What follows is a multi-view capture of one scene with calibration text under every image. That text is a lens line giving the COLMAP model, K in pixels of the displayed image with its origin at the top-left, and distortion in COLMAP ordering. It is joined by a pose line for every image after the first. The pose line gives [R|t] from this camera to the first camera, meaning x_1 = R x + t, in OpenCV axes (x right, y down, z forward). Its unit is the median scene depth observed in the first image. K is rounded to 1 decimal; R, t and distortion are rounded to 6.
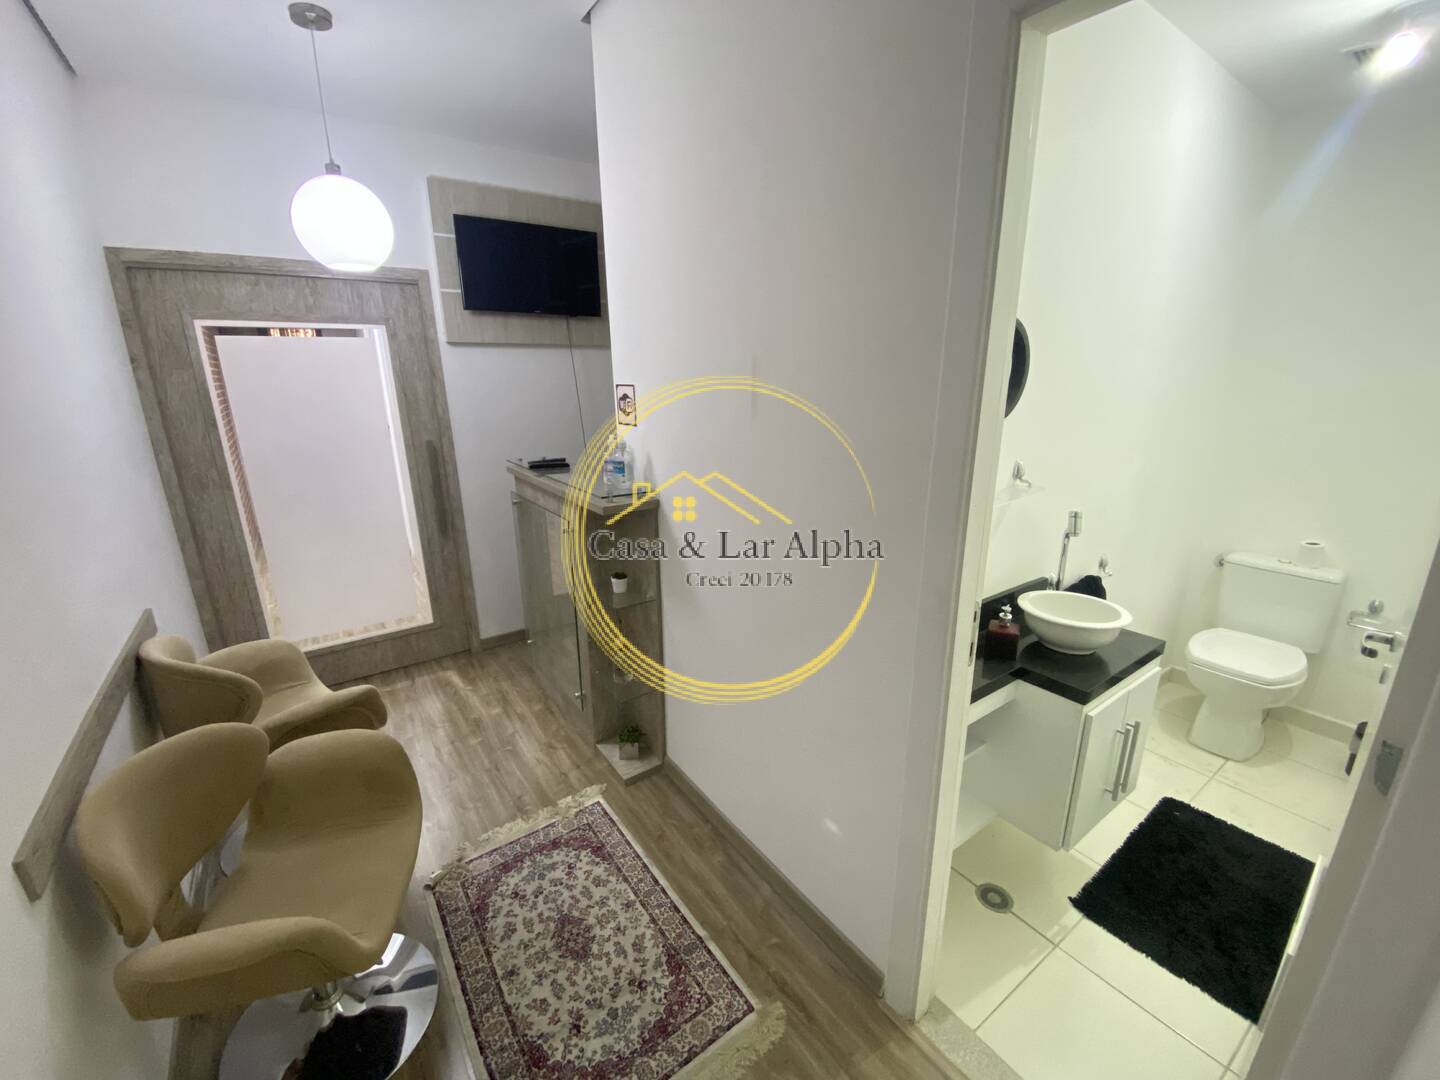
lens RADIAL K [[582.8, 0, 713.2], [0, 582.8, 538.2], [0, 0, 1]] dist [-0.000865, -0.006971]
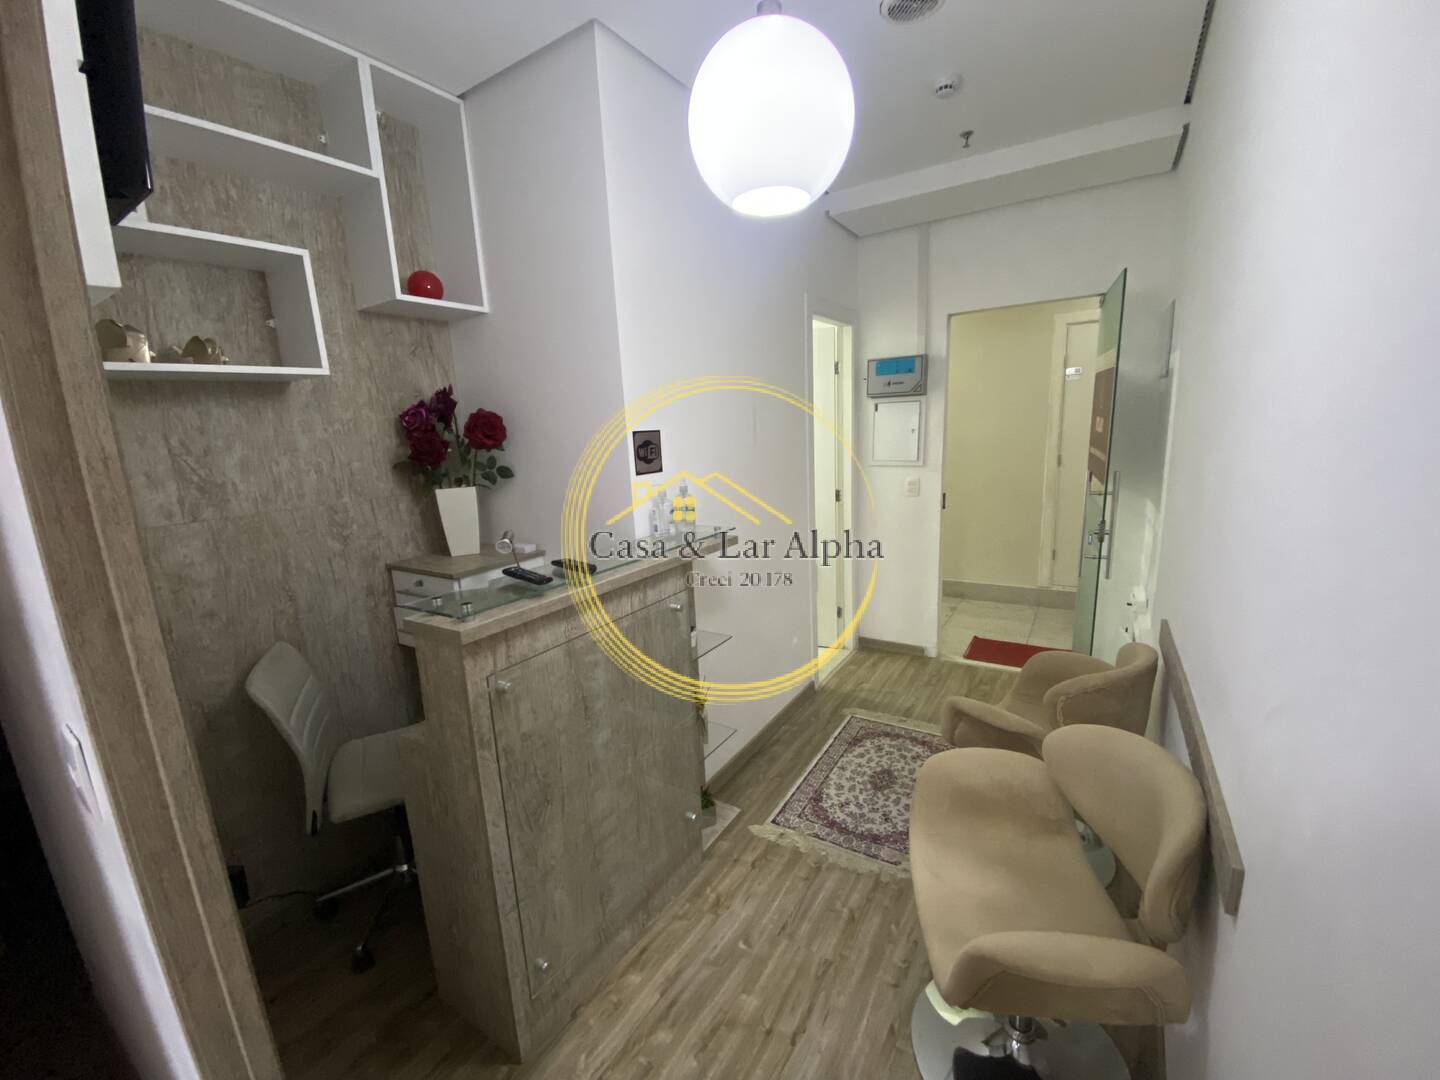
lens RADIAL K [[582.8, 0, 713.2], [0, 582.8, 538.2], [0, 0, 1]] dist [-0.000865, -0.006971]
pose [[-0.375055, -0.145595, 0.915498, -0.895936], [0.307139, 0.912290, 0.270911, -0.274012], [-0.874642, 0.382792, -0.297441, 1.050876]]
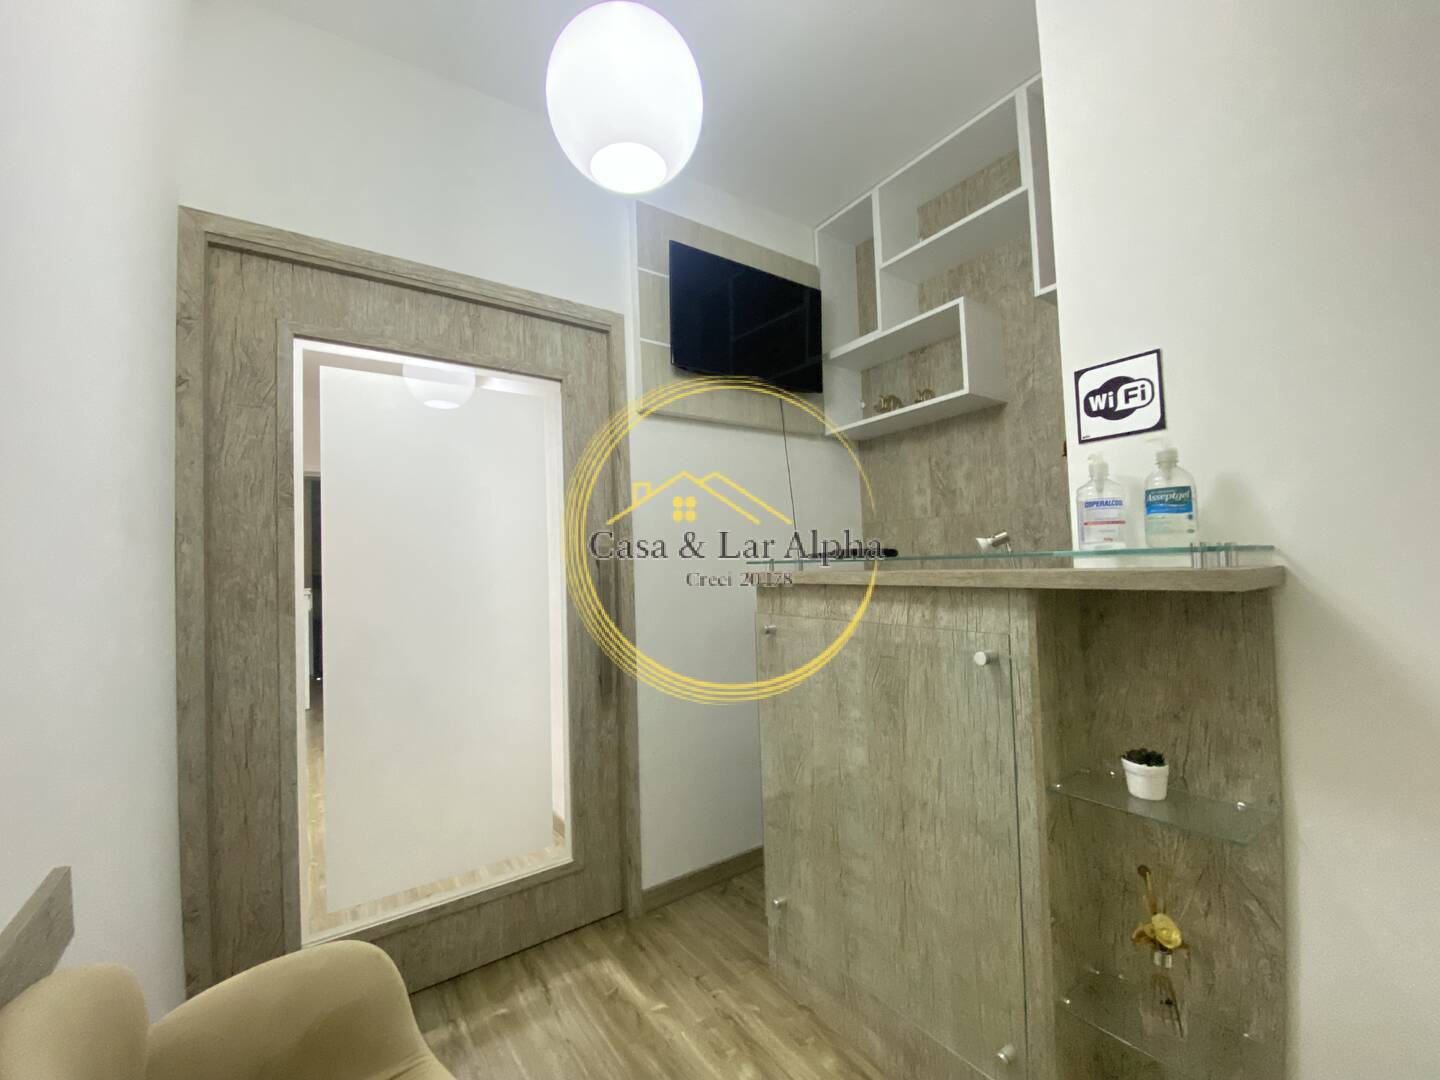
lens RADIAL K [[589.7, 0, 721.3], [0, 589.7, 546.3], [0, 0, 1]] dist [-0.000139, -0.000135]
pose [[0.999485, -0.022571, -0.022806, -0.412558], [0.014415, 0.950845, -0.309330, 0.040496], [0.028667, 0.308842, 0.950681, 0.460927]]
